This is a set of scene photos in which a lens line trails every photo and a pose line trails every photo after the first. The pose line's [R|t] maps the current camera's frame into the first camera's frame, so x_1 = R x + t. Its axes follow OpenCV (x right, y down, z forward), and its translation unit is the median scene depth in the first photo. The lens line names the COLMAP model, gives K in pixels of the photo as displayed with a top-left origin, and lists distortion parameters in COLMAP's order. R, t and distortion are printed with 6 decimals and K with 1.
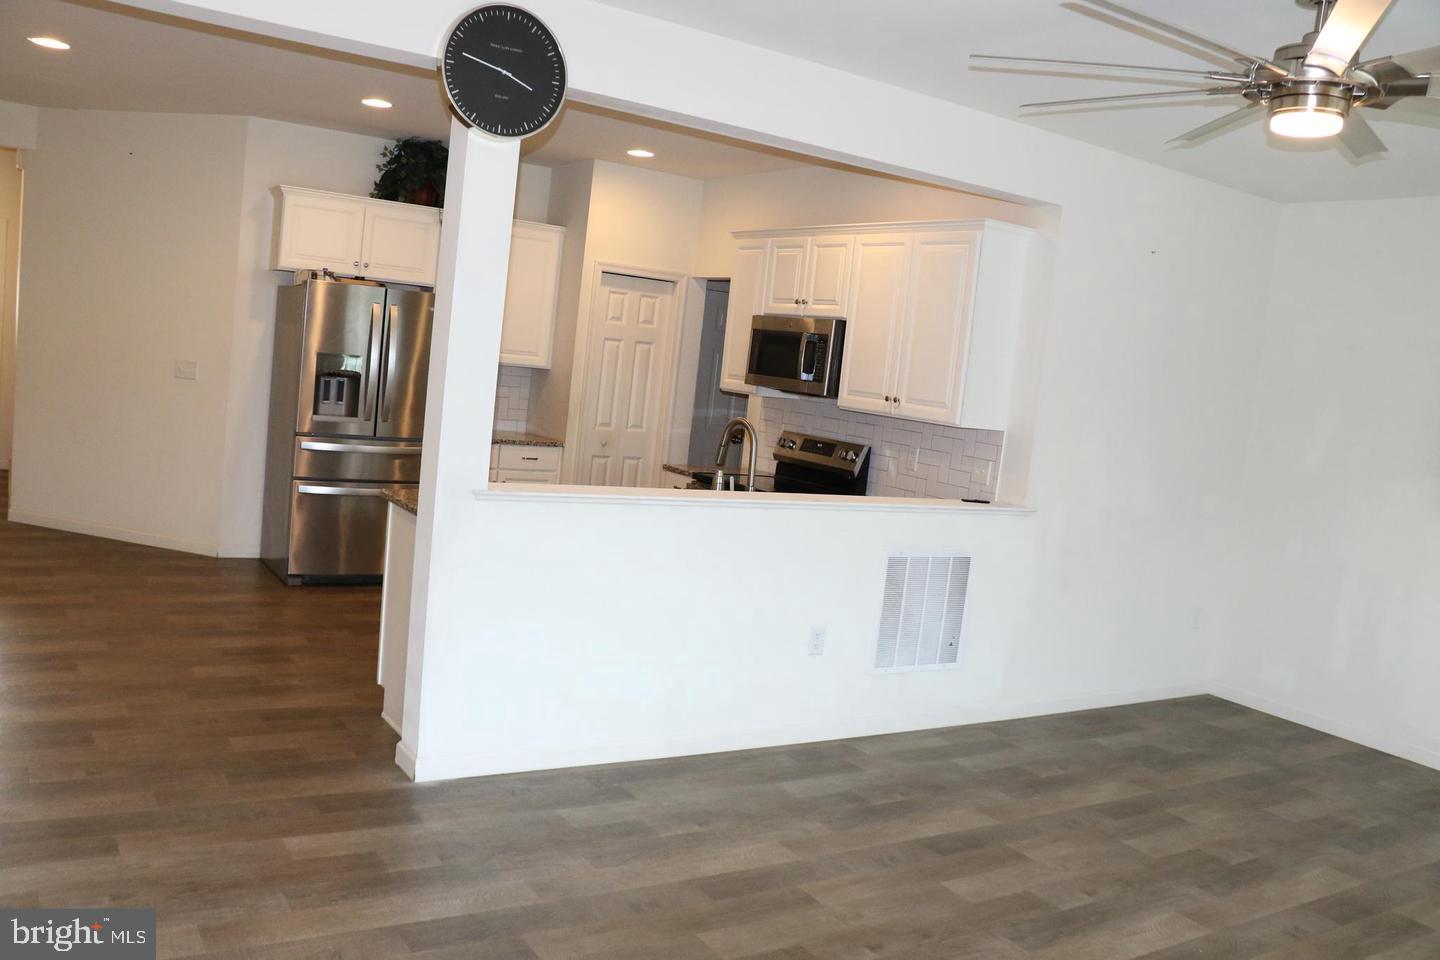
lens RADIAL K [[1178.0, 0, 714.4], [0, 1178.0, 489.1], [0, 0, 1]] dist [-0.183165, 0.153875]
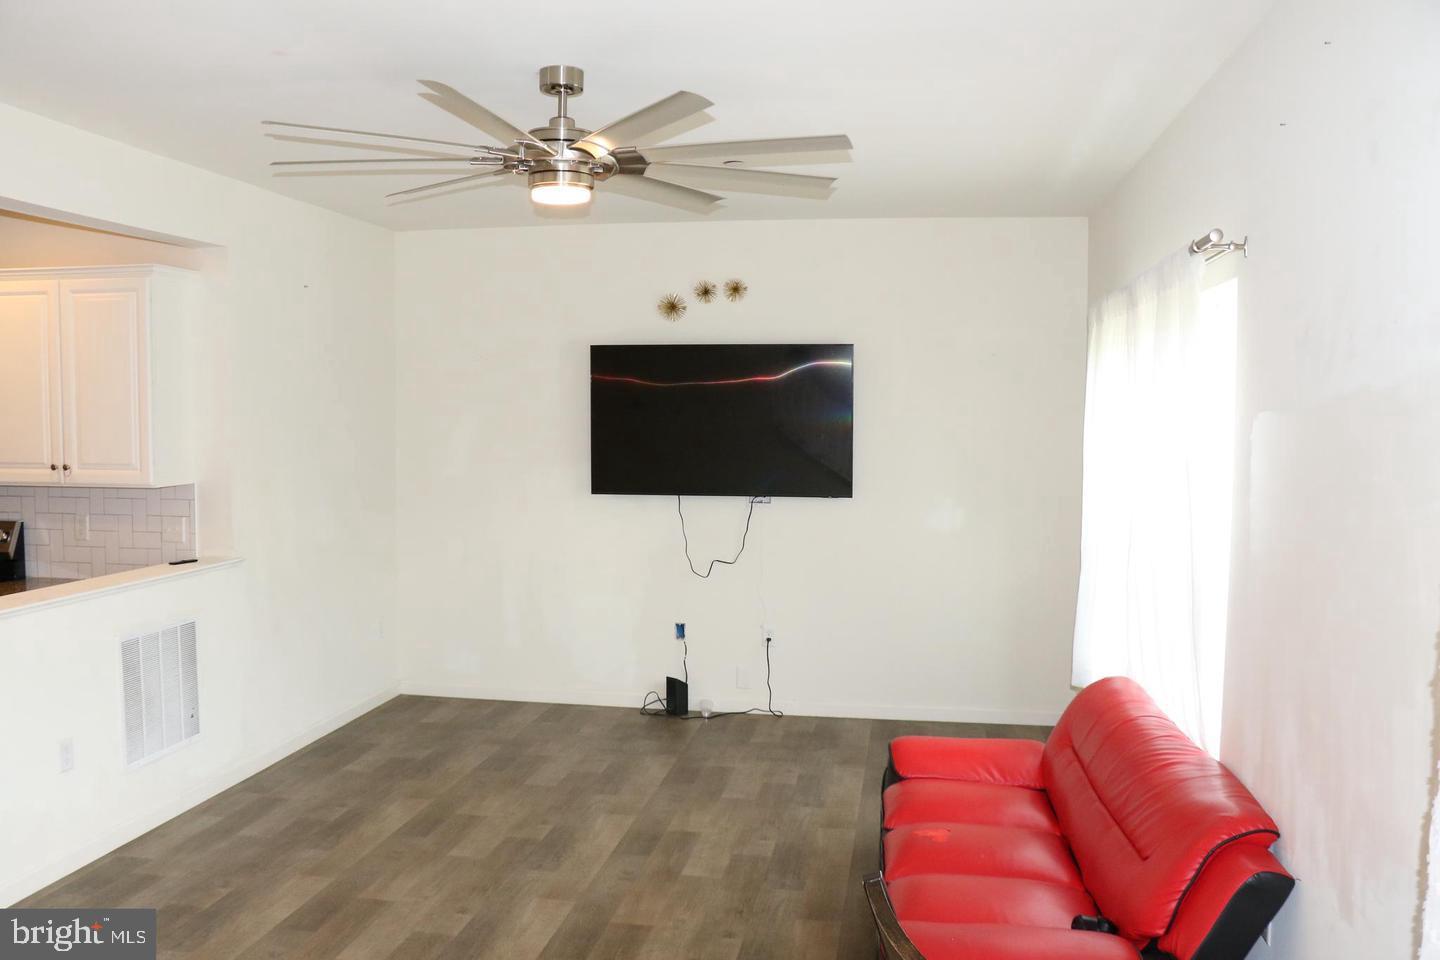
lens RADIAL K [[1178.0, 0, 714.4], [0, 1178.0, 489.1], [0, 0, 1]] dist [-0.183165, 0.153875]
pose [[0.664675, -0.152953, 0.731309, -0.167733], [0.148953, 0.986299, 0.070903, -0.052862], [-0.732134, 0.061803, 0.678351, 0.056903]]
